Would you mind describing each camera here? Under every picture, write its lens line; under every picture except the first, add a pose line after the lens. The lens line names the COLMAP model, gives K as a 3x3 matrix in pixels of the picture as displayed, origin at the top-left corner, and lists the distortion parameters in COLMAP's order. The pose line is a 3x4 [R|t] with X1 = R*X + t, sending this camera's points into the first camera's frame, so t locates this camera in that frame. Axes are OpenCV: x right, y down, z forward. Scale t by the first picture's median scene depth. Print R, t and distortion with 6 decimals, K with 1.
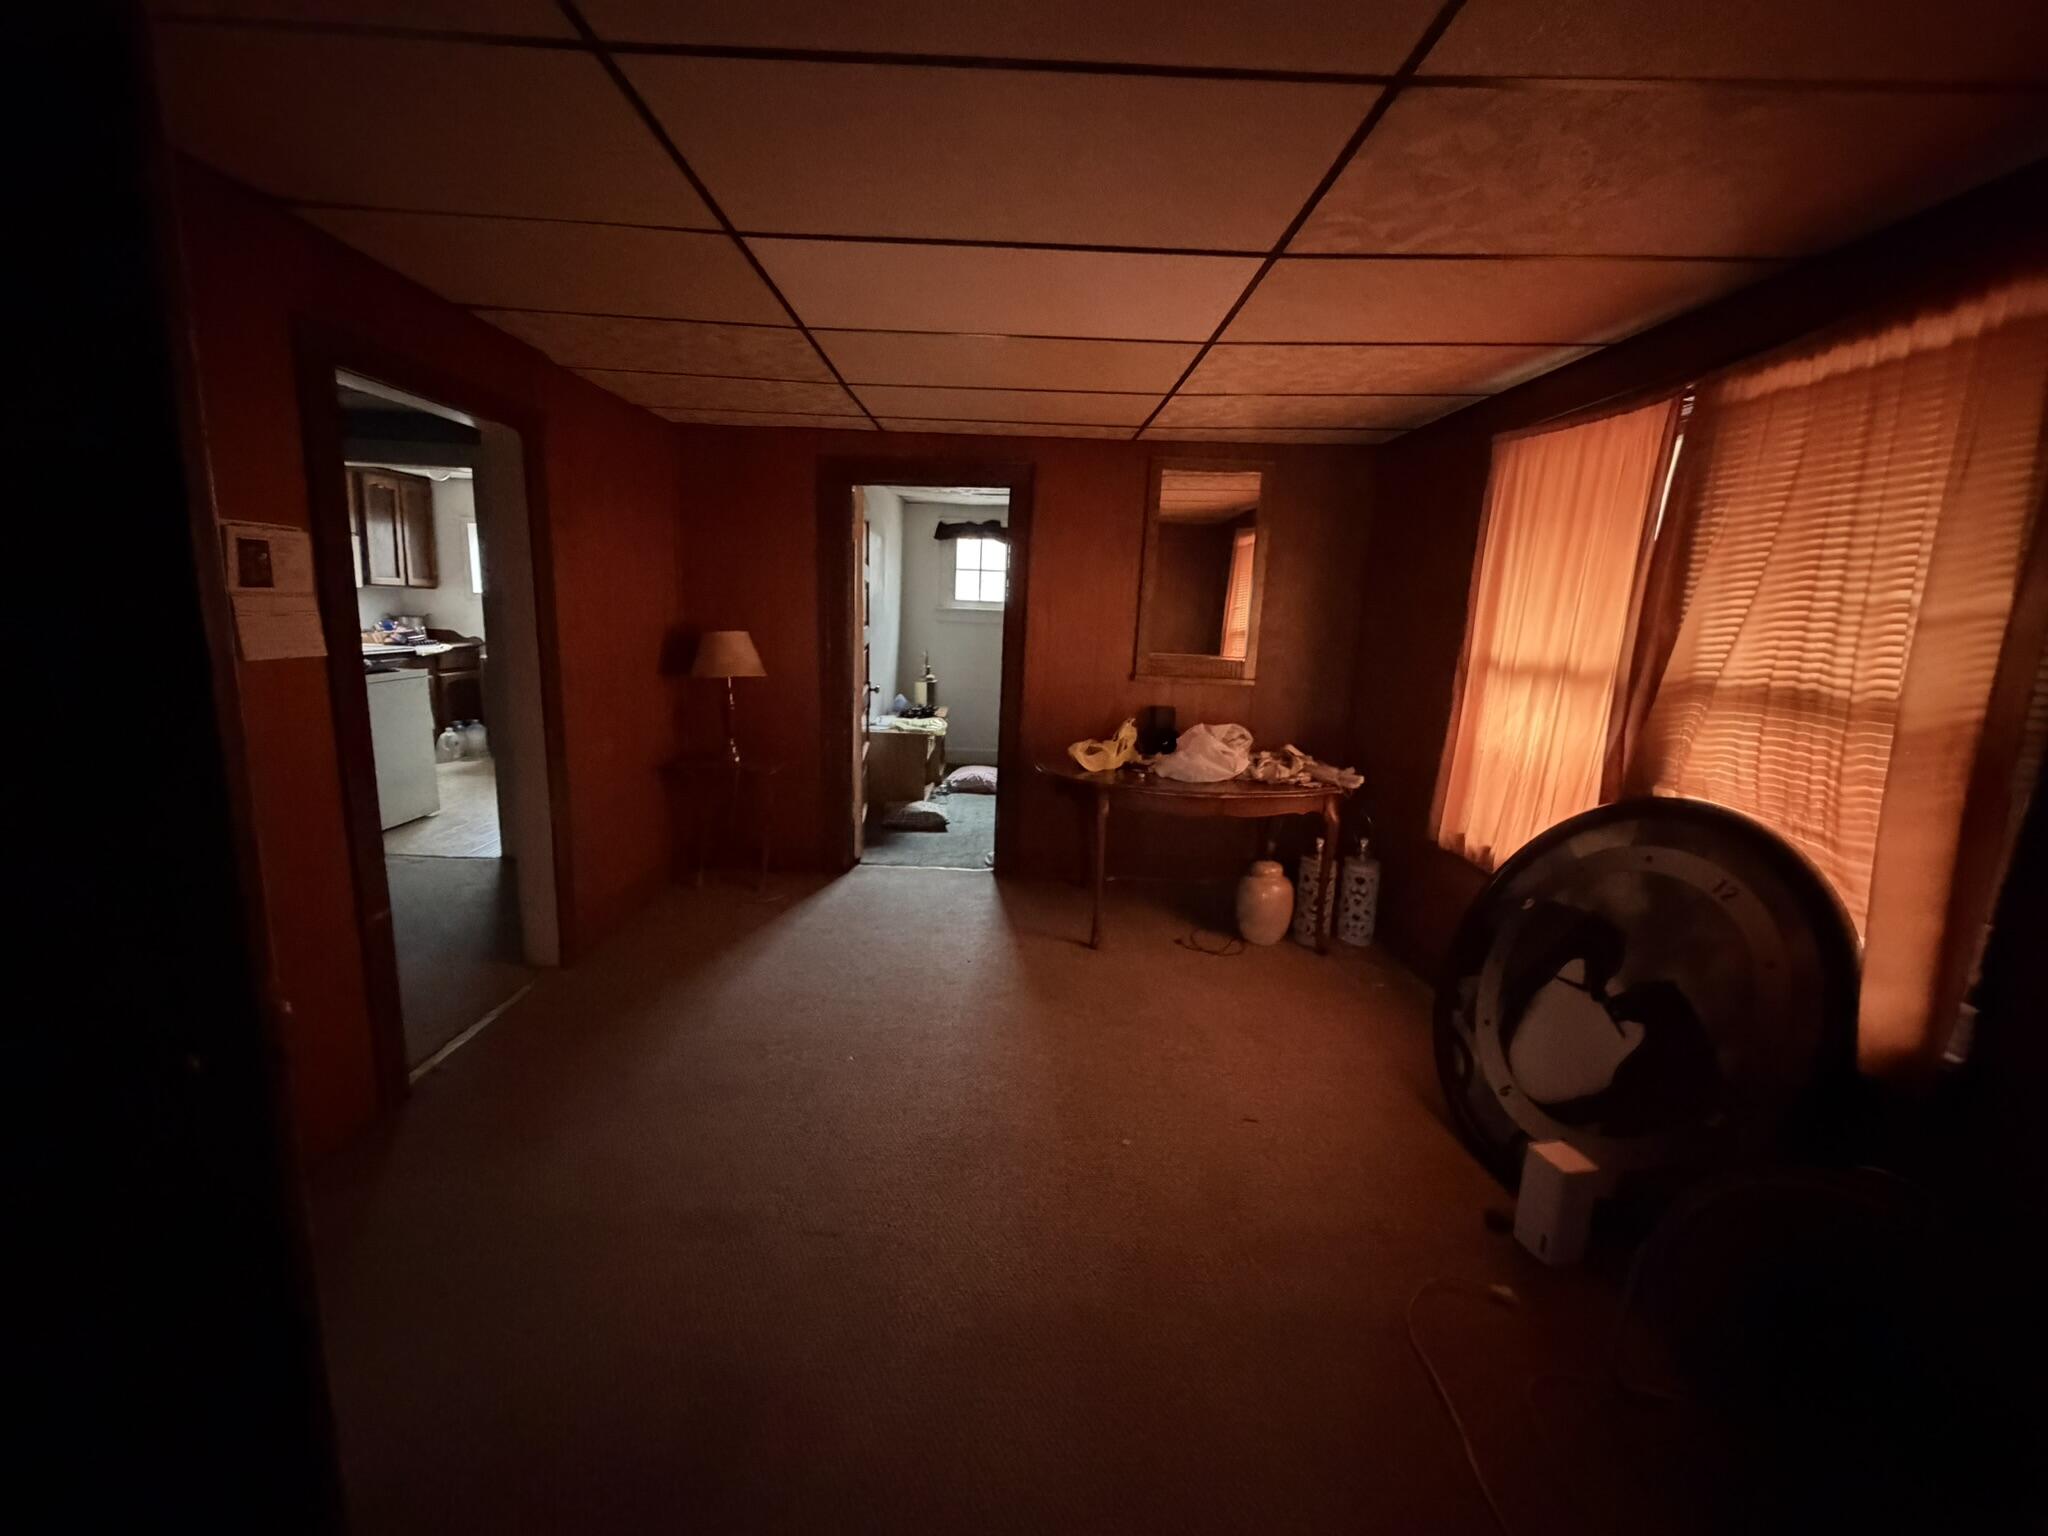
lens RADIAL K [[813.1, 0, 1005.5], [0, 813.1, 766.3], [0, 0, 1]] dist [0.006635, -0.000392]
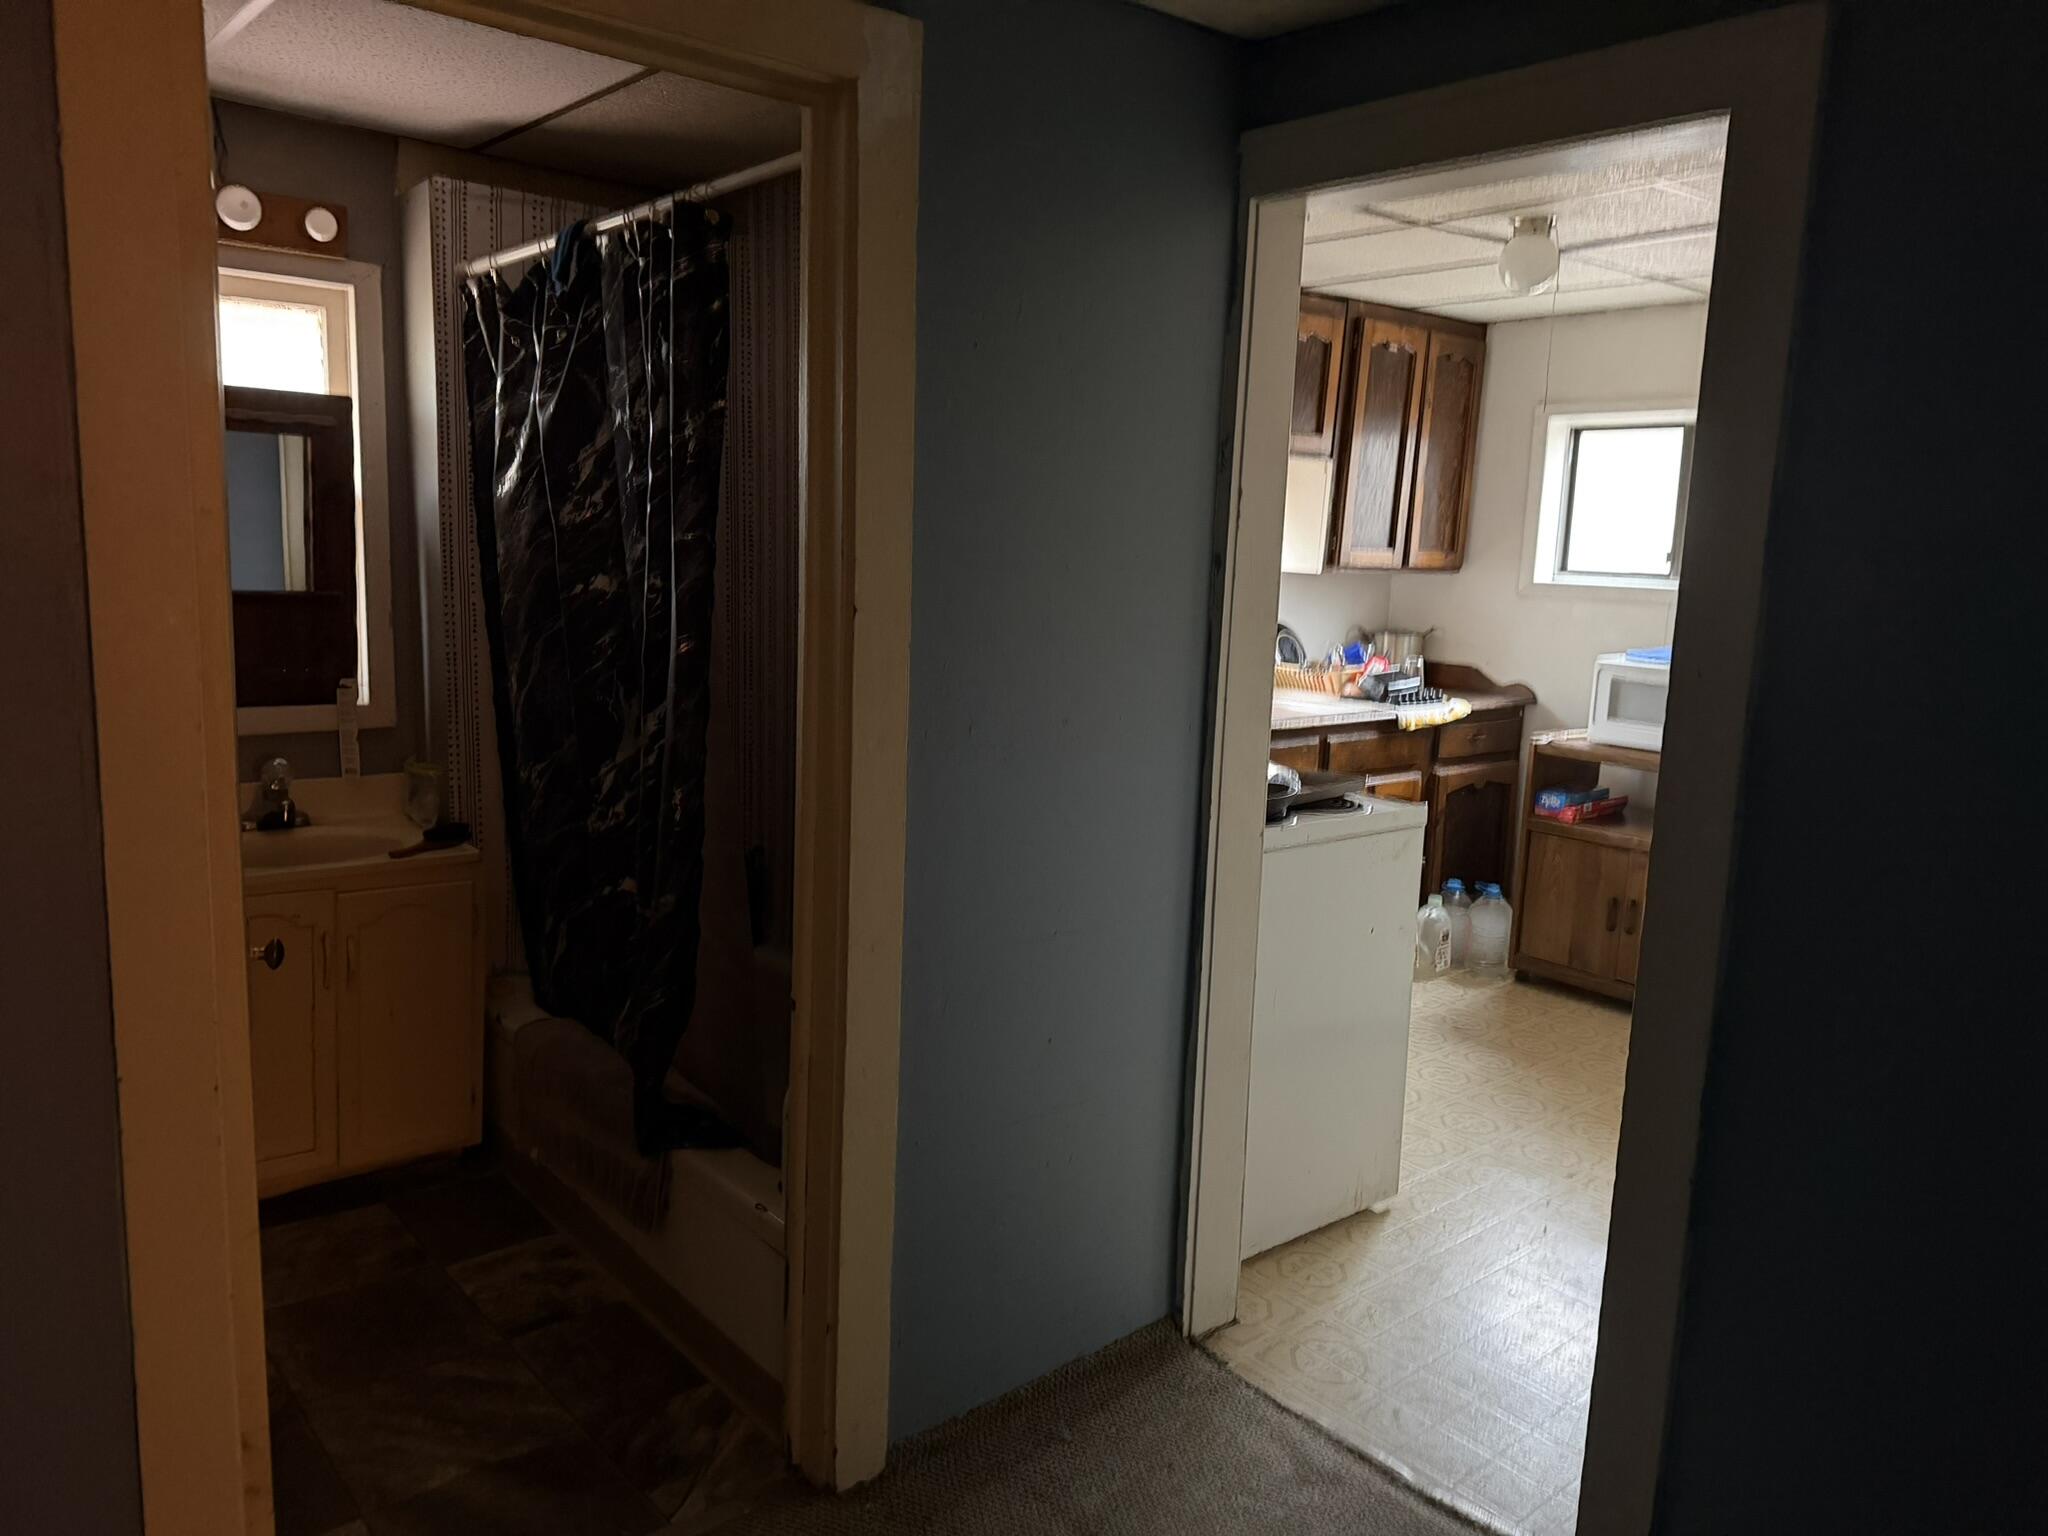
lens RADIAL K [[1444.0, 0, 1011.6], [0, 1444.0, 766.9], [0, 0, 1]] dist [0.060513, -0.068873]
pose [[0.644199, 0.097152, -0.758663, -0.259052], [-0.157426, 0.987504, -0.007218, -0.073824], [0.748482, 0.124083, 0.651443, 0.336078]]
